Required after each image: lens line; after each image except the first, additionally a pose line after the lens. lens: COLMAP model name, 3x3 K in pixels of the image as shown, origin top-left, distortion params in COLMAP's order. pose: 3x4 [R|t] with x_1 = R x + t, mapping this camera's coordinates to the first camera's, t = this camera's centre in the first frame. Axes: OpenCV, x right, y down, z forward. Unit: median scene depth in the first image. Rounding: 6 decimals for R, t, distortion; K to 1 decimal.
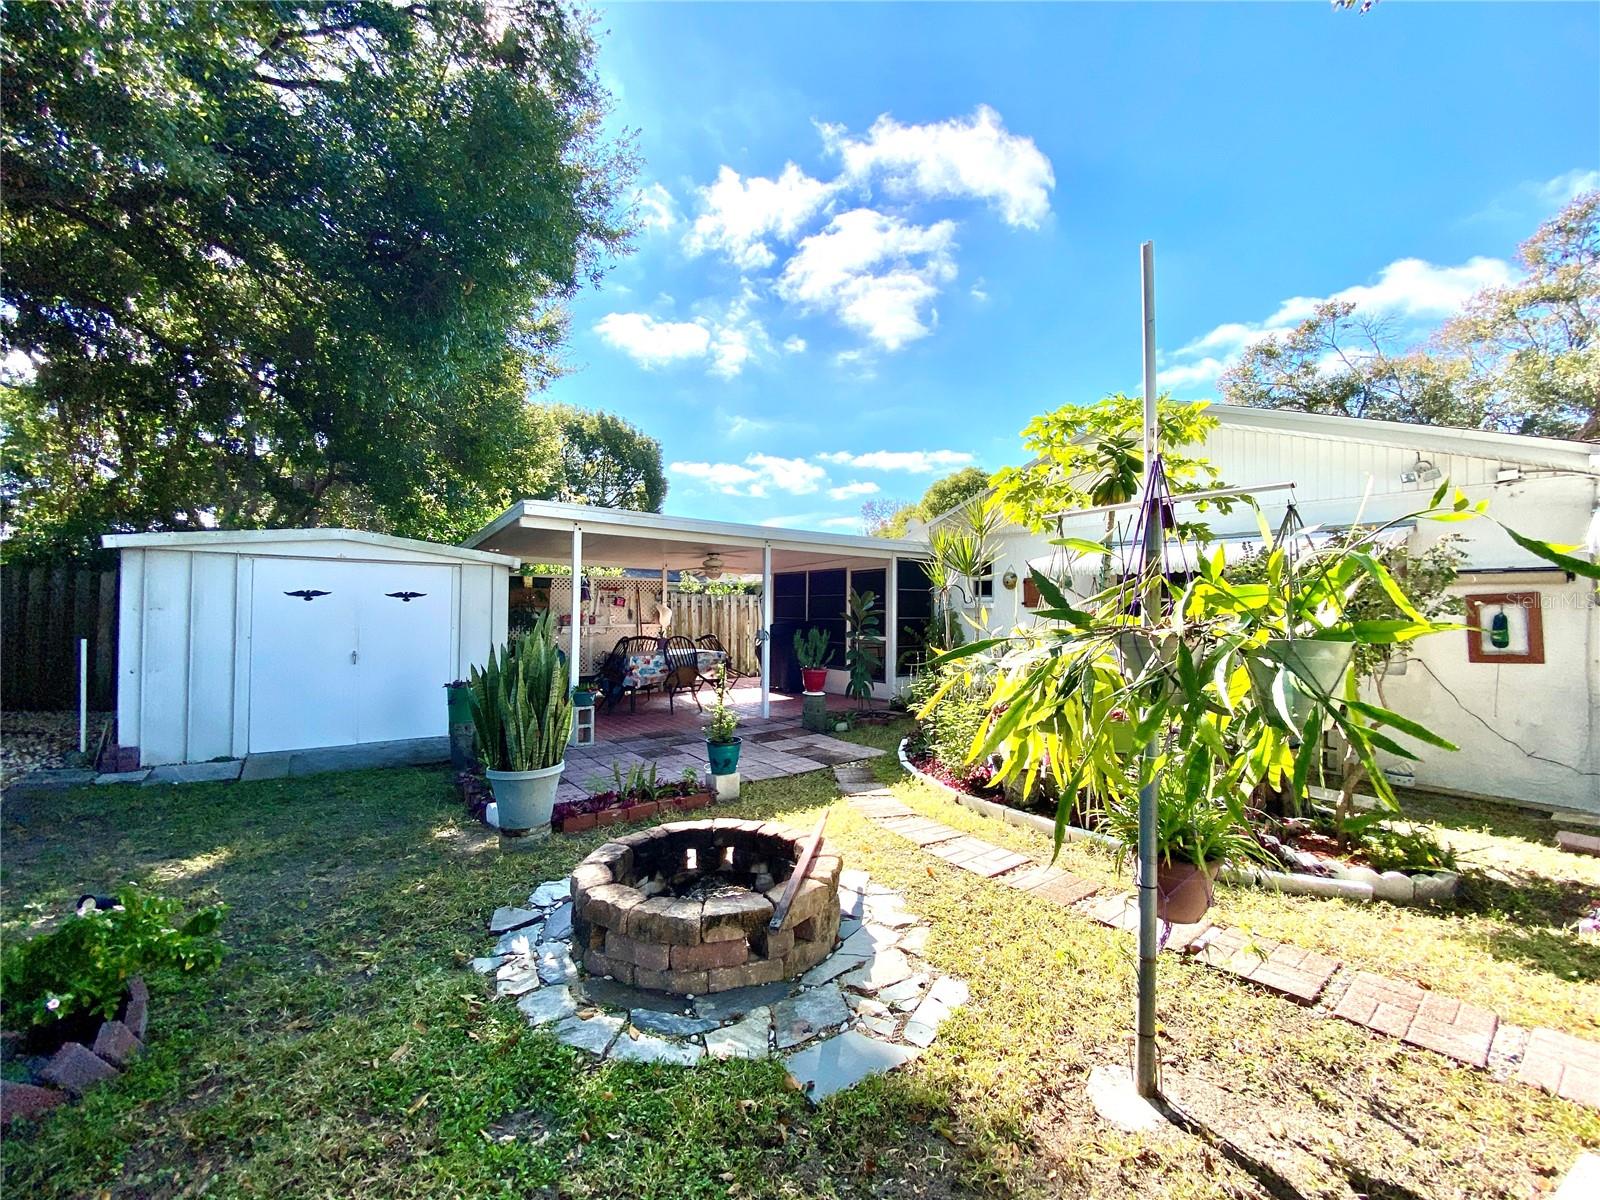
lens RADIAL K [[649.5, 0, 794.7], [0, 649.5, 604.7], [0, 0, 1]] dist [-0.000466, -0.010341]
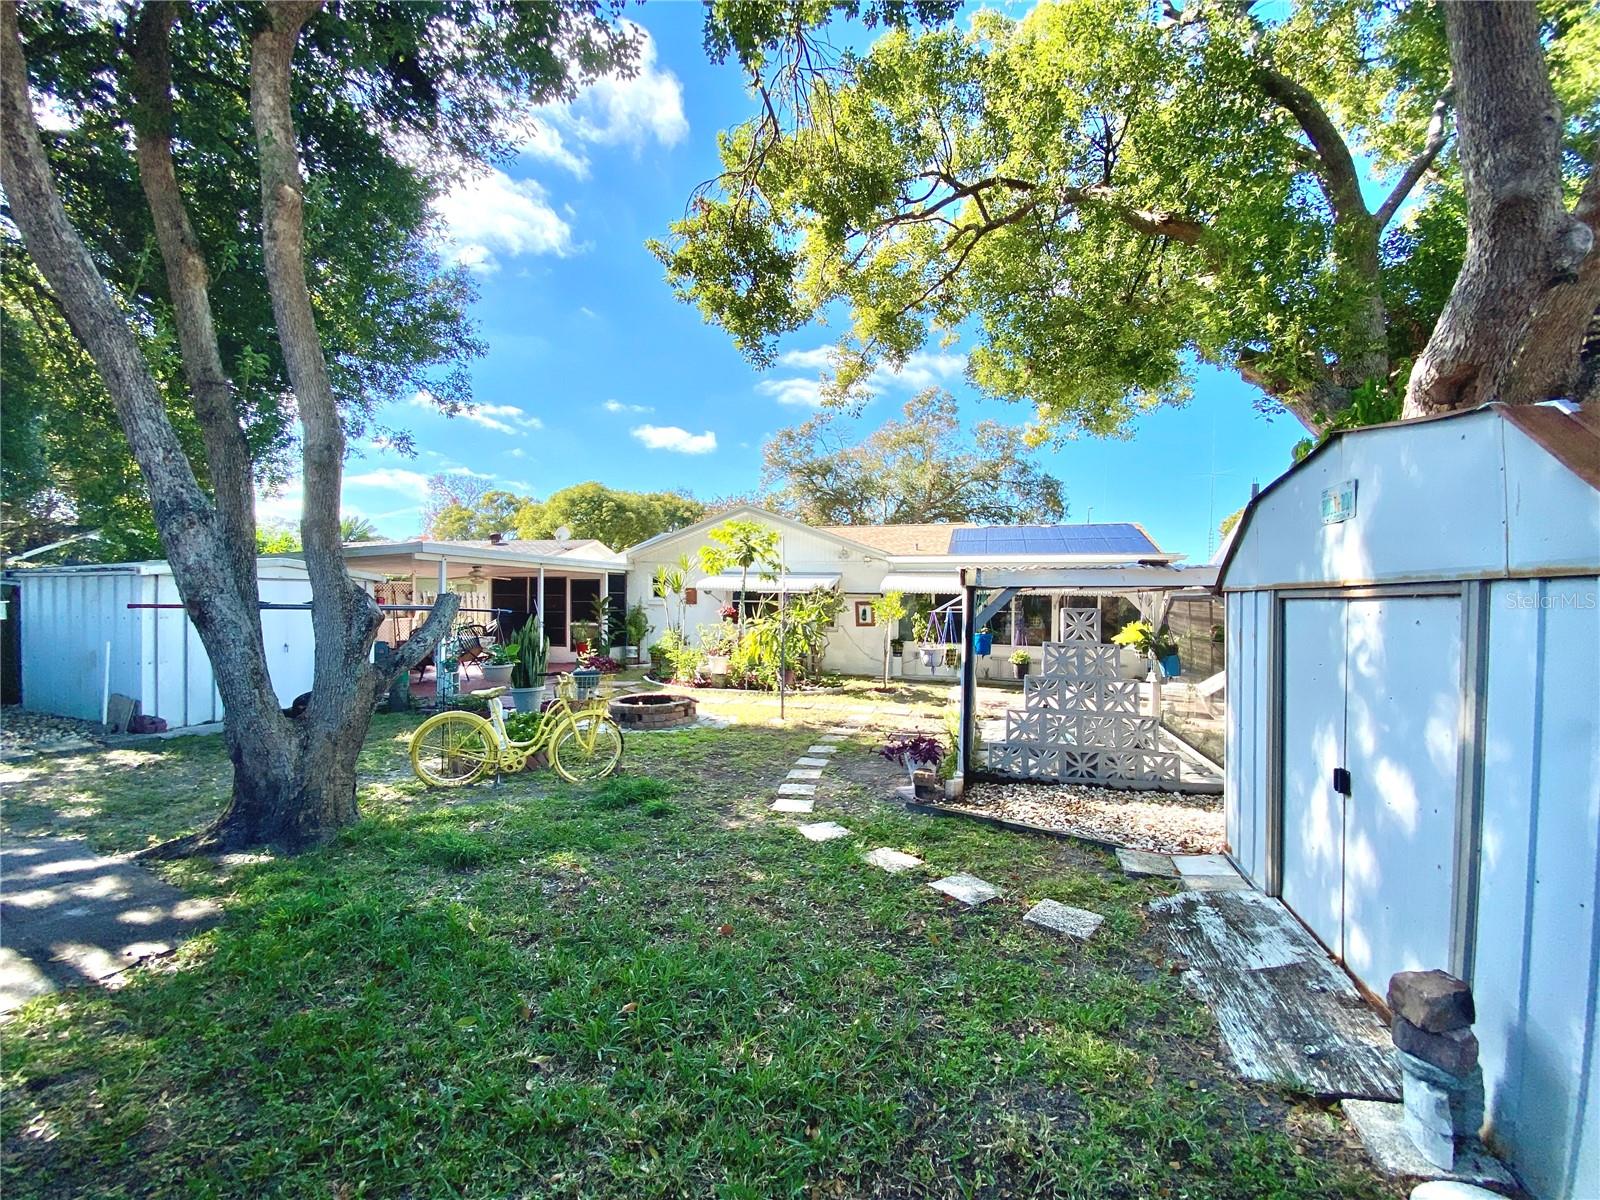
lens RADIAL K [[649.5, 0, 798.3], [0, 649.5, 605.3], [0, 0, 1]] dist [-0.000466, -0.010341]
pose [[0.789643, -0.007013, 0.613527, -0.833797], [-0.013256, 0.999506, 0.028486, -0.075912], [-0.613423, -0.030627, 0.789160, -1.026050]]
